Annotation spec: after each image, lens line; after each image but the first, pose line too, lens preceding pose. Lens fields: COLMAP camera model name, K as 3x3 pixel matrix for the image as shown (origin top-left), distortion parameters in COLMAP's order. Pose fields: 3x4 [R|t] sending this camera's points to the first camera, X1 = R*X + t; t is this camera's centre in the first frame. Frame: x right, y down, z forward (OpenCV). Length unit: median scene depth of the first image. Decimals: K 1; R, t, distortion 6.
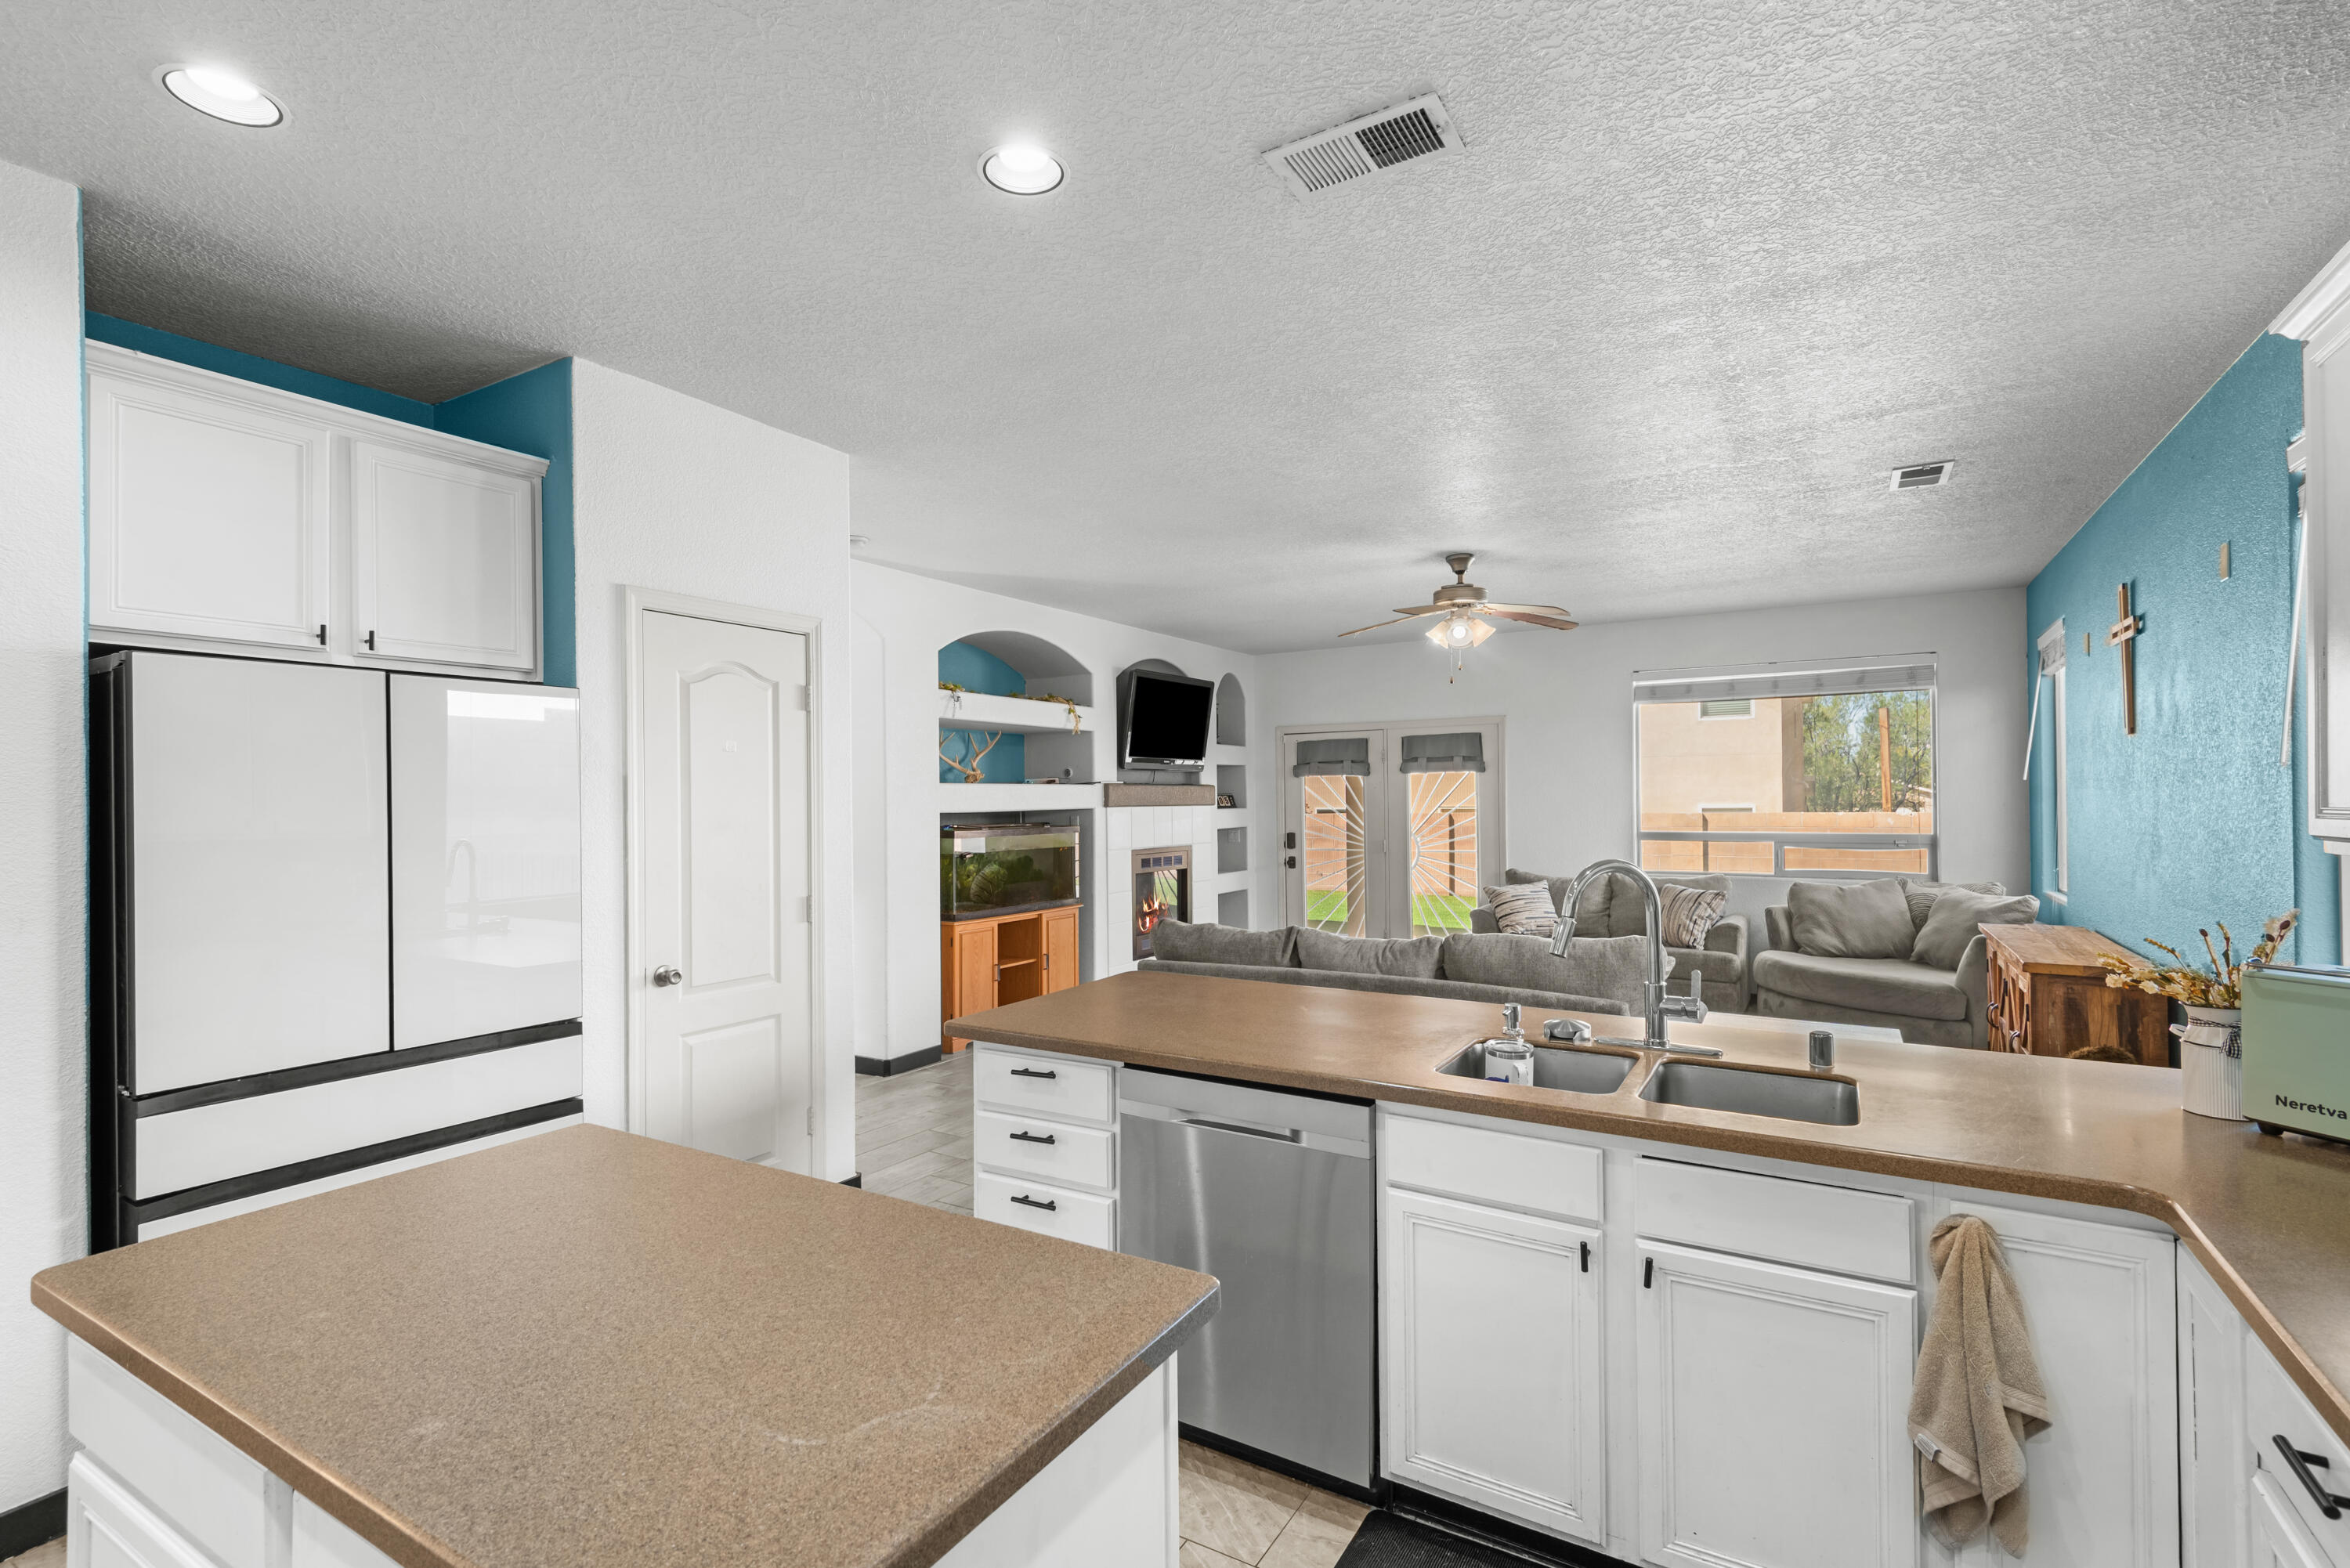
lens RADIAL K [[1063.8, 0, 1198.0], [0, 1063.8, 781.4], [0, 0, 1]] dist [0.019268, -0.002428]
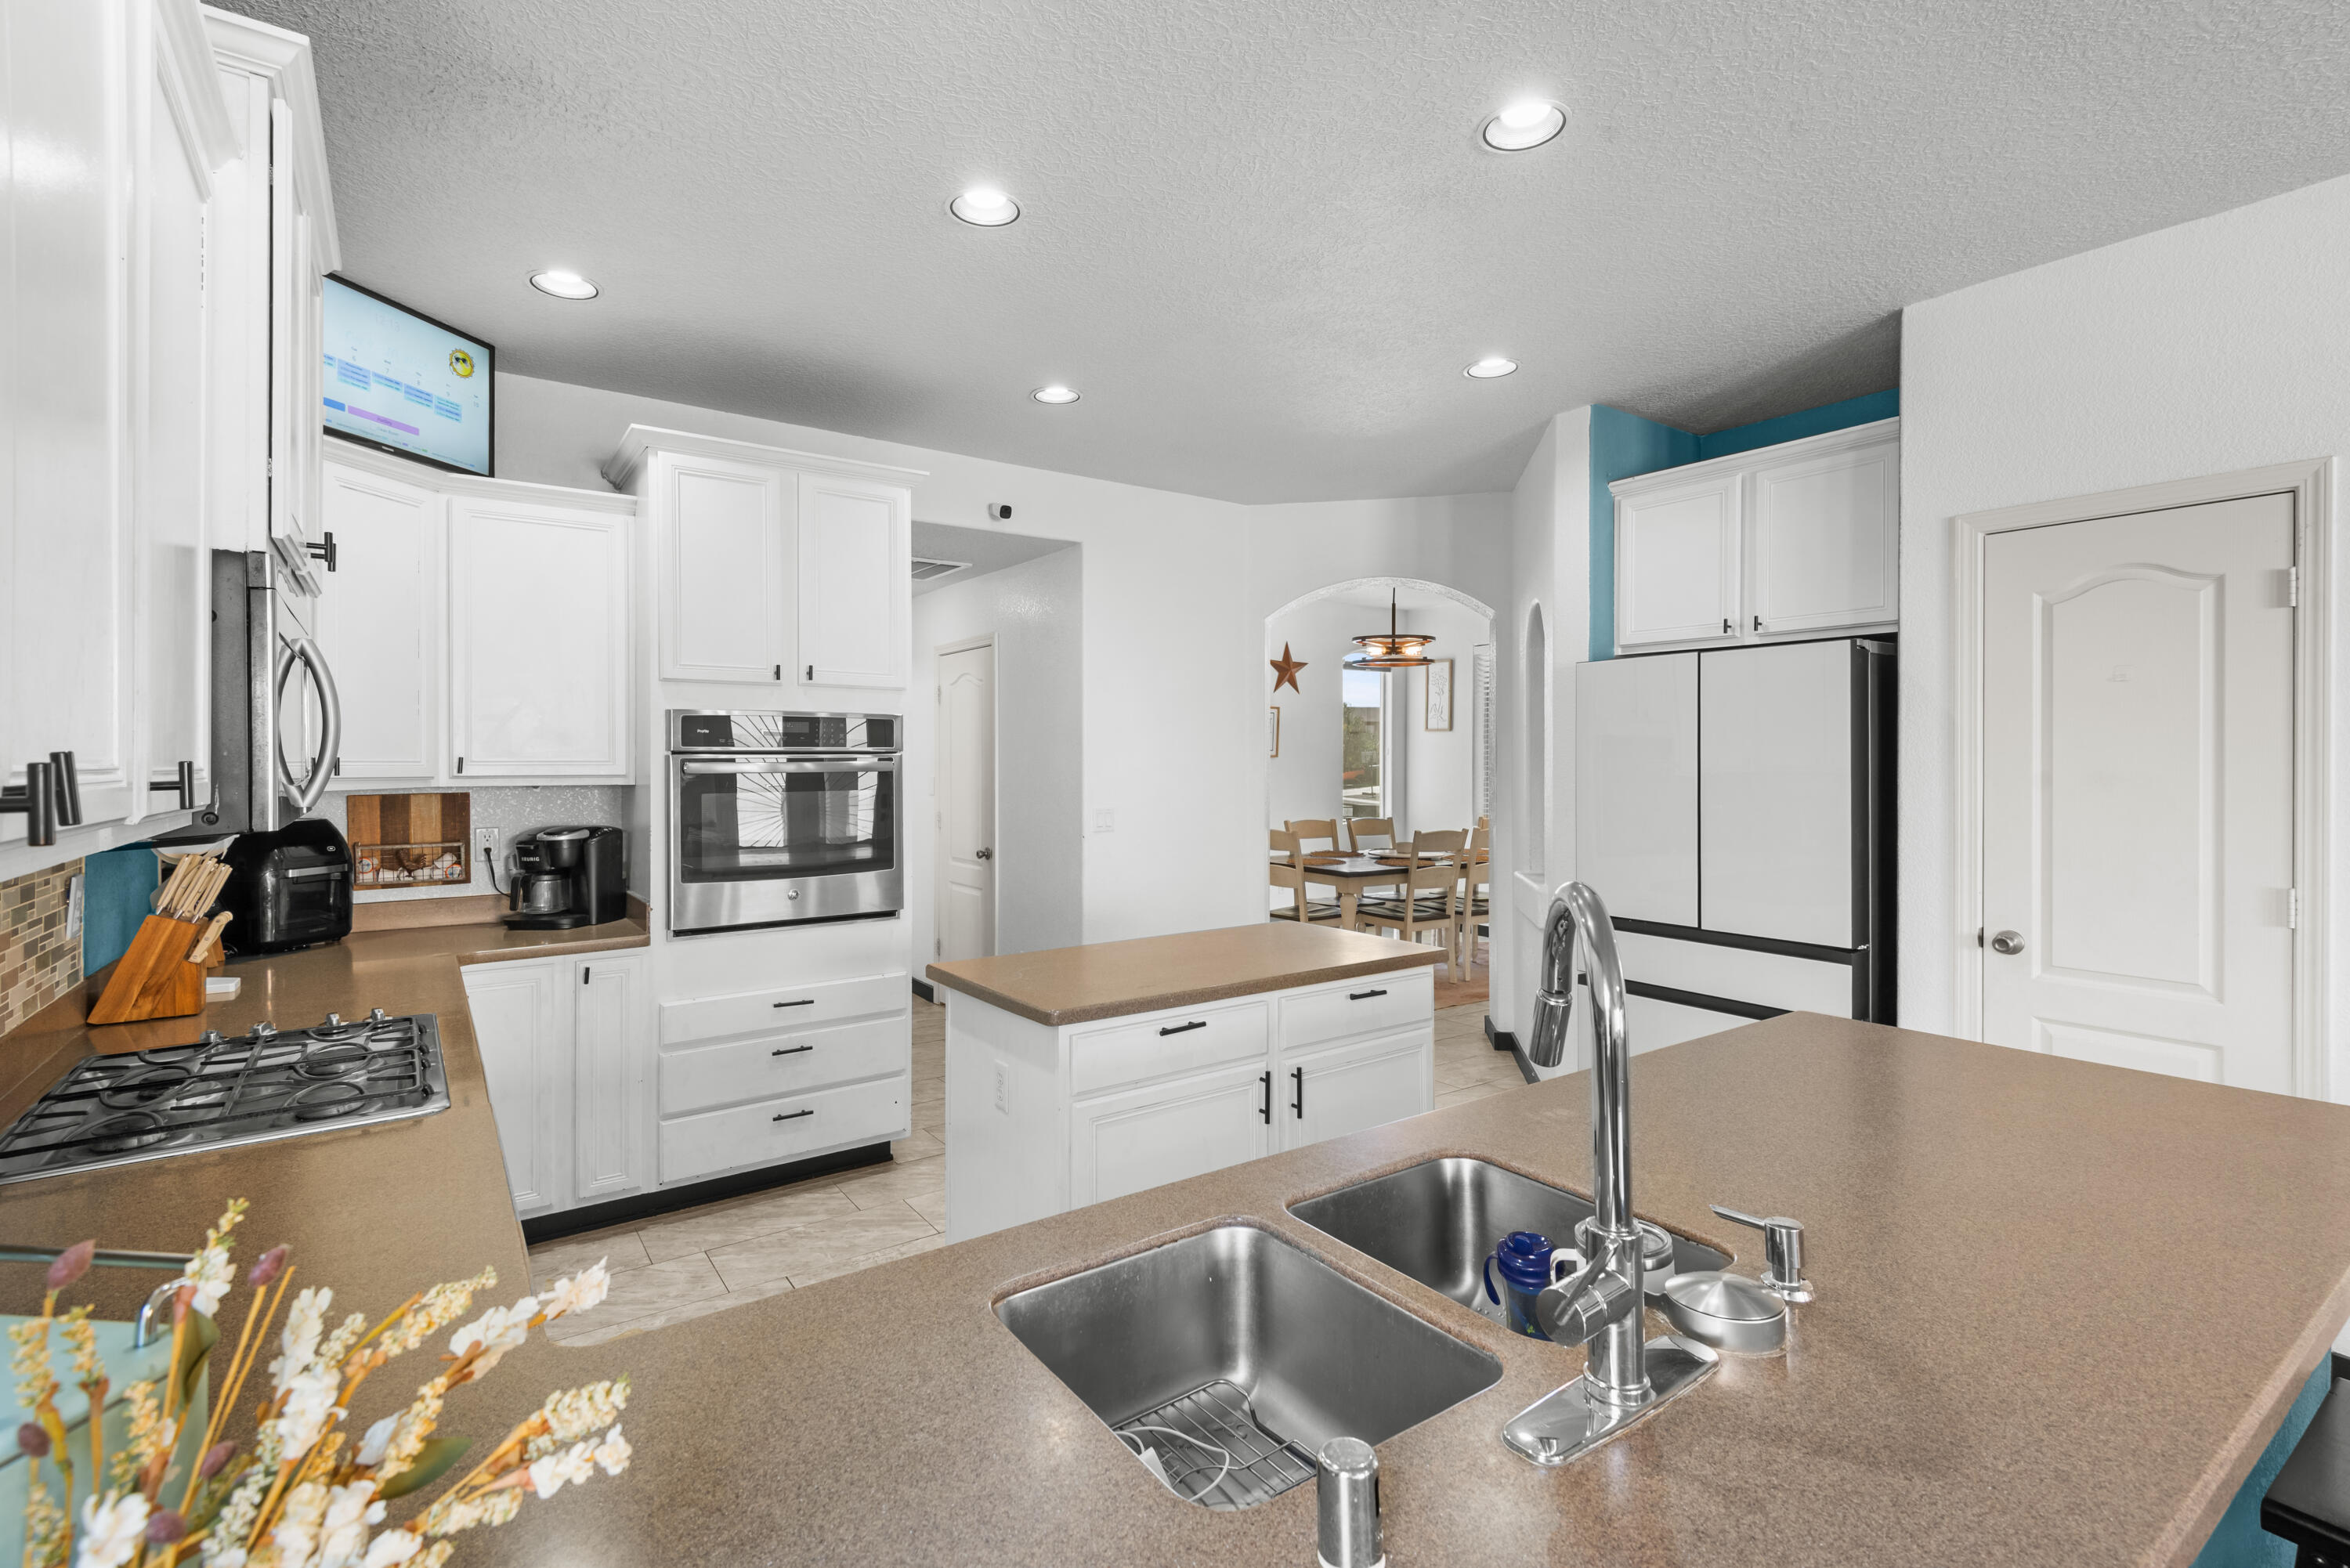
lens RADIAL K [[1063.8, 0, 1170.4], [0, 1063.8, 766.2], [0, 0, 1]] dist [0.019268, -0.002428]
pose [[-0.396917, 0.015734, -0.917720, 0.577251], [0.017049, 0.999807, 0.009768, 0.014601], [0.917696, -0.011769, -0.397109, 0.698804]]
